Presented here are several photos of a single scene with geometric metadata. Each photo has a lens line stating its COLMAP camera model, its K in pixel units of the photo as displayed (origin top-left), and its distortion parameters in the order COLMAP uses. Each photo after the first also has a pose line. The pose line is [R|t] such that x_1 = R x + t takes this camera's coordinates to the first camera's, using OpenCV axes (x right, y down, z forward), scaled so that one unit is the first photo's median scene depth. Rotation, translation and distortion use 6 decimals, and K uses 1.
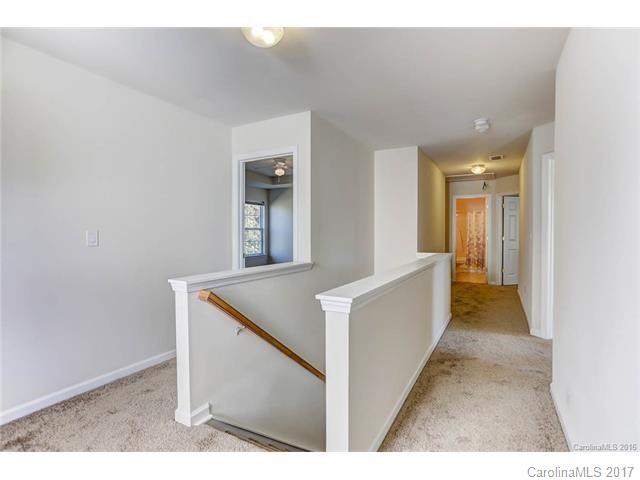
lens RADIAL K [[320.4, 0, 321.1], [0, 320.4, 239.2], [0, 0, 1]] dist [0.002556, 0.001746]
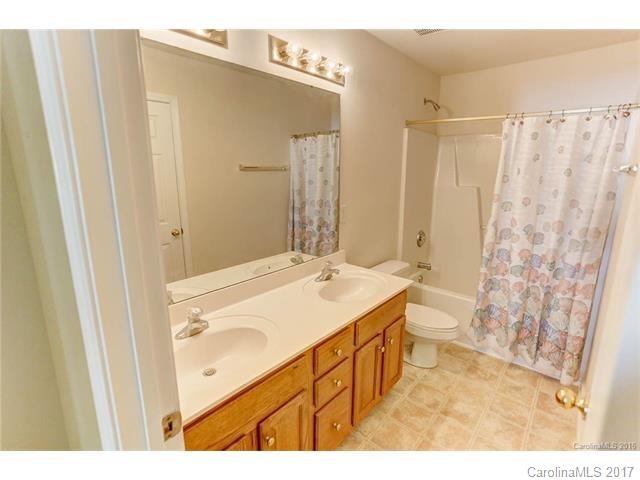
lens RADIAL K [[320.4, 0, 319.7], [0, 320.4, 239.0], [0, 0, 1]] dist [0.002556, 0.001746]
pose [[0.978320, 0.048511, -0.201337, 0.382007], [-0.008305, 0.980586, 0.195915, -0.044950], [0.206932, -0.189995, 0.959730, 0.738491]]
